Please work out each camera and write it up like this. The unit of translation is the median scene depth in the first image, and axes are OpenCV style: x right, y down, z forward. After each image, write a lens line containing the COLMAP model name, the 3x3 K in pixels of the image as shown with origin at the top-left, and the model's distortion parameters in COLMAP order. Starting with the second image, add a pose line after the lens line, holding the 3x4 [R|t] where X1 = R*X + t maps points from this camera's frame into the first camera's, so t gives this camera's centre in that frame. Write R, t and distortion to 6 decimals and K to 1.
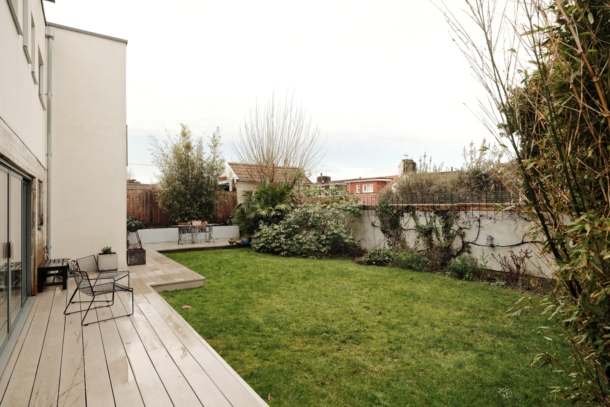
lens RADIAL K [[343.6, 0, 304.4], [0, 343.6, 203.1], [0, 0, 1]] dist [-0.007773, -0.001137]
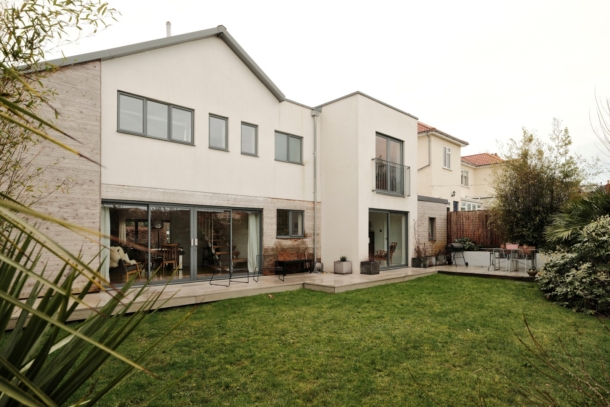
lens RADIAL K [[343.6, 0, 293.3], [0, 343.6, 230.6], [0, 0, 1]] dist [-0.007773, -0.001137]
pose [[0.175016, -0.003141, -0.984561, 0.408911], [0.005737, 0.999981, -0.002170, 0.018041], [0.984549, -0.005268, 0.175031, 0.338632]]
